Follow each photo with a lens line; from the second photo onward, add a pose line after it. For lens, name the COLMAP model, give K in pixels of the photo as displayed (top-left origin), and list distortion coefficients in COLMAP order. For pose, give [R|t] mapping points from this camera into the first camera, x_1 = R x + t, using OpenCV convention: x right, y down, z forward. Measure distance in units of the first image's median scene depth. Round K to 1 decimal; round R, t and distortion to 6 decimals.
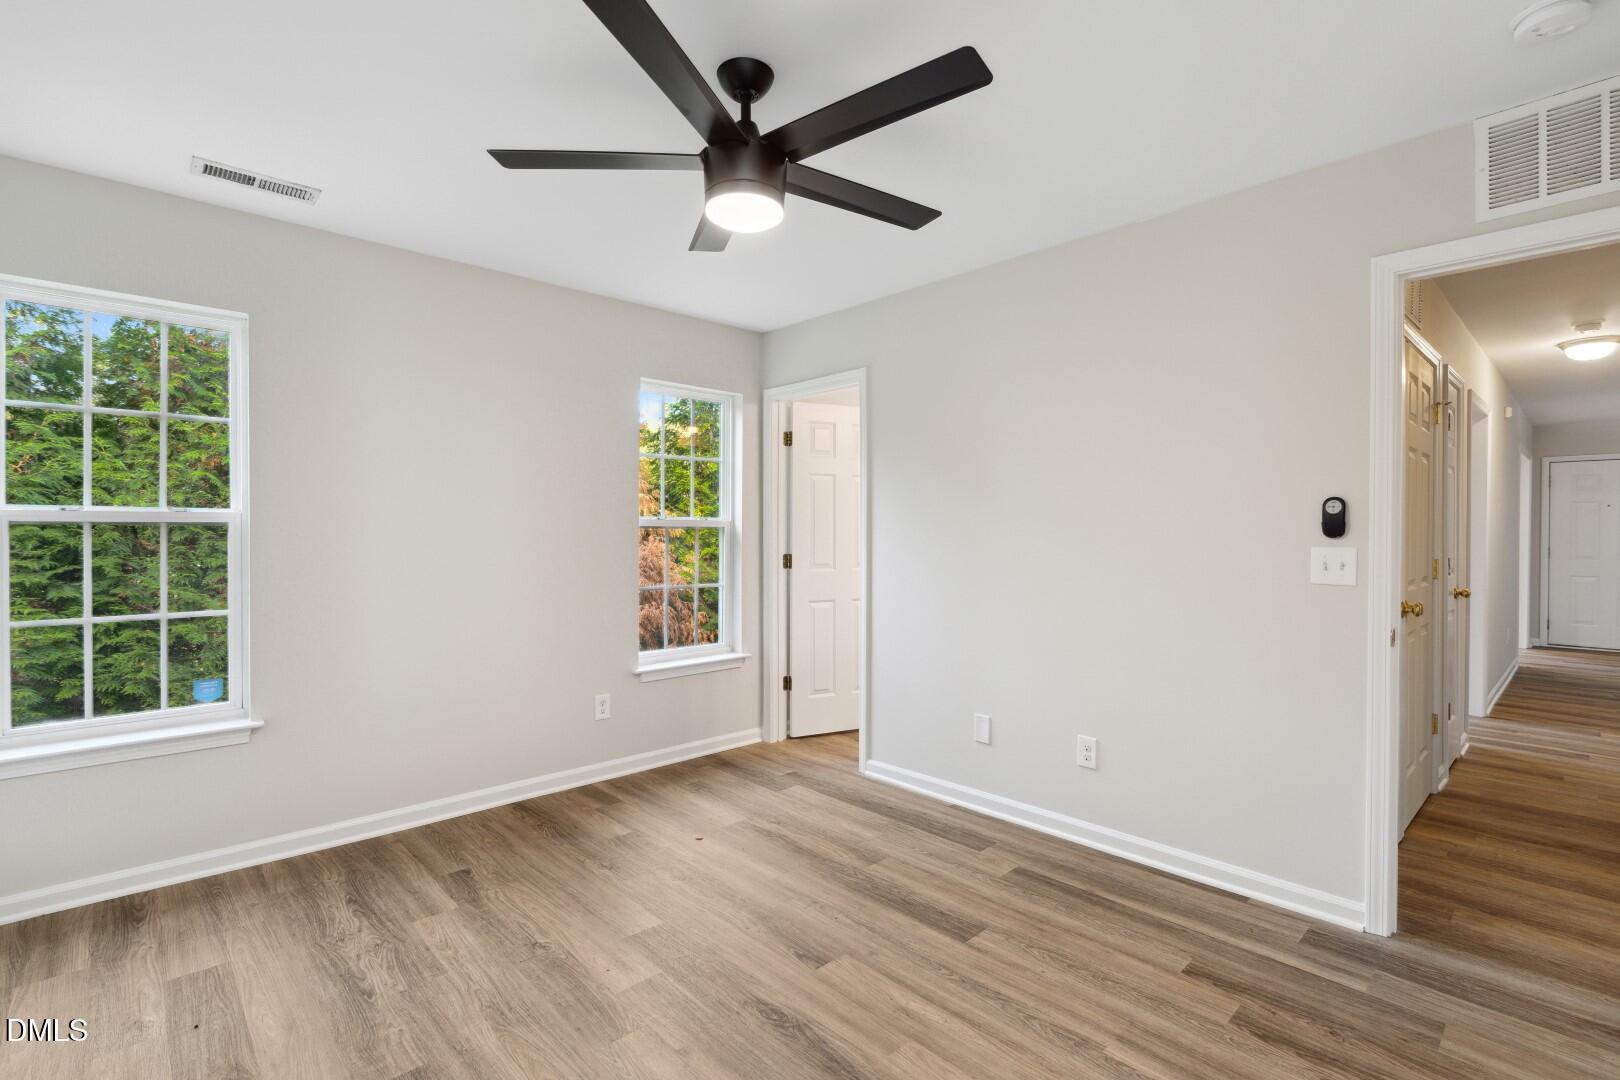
lens RADIAL K [[727.6, 0, 872.8], [0, 727.6, 537.3], [0, 0, 1]] dist [-0.002331, -0.000304]
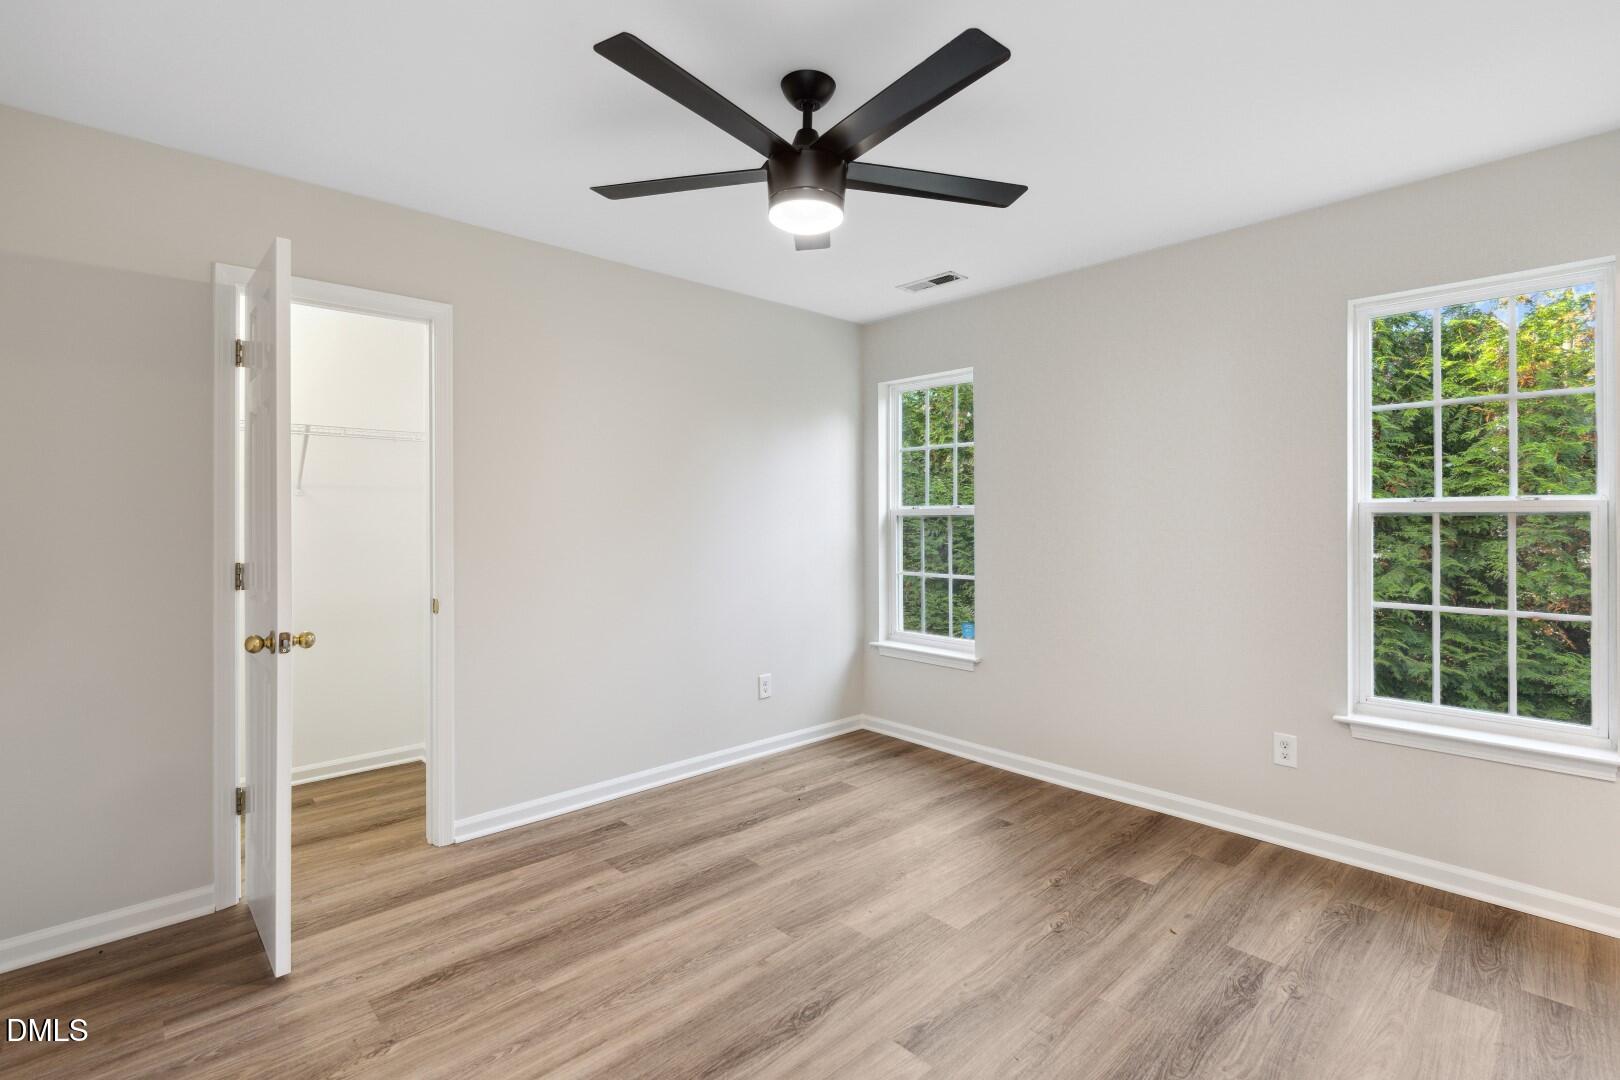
lens RADIAL K [[741.8, 0, 765.5], [0, 741.8, 520.8], [0, 0, 1]] dist [0.000940, 0.000072]
pose [[-0.054057, -0.001988, -0.998536, 0.561280], [-0.006179, 0.999980, -0.001656, -0.003591], [0.998519, 0.006080, -0.054068, 0.636064]]
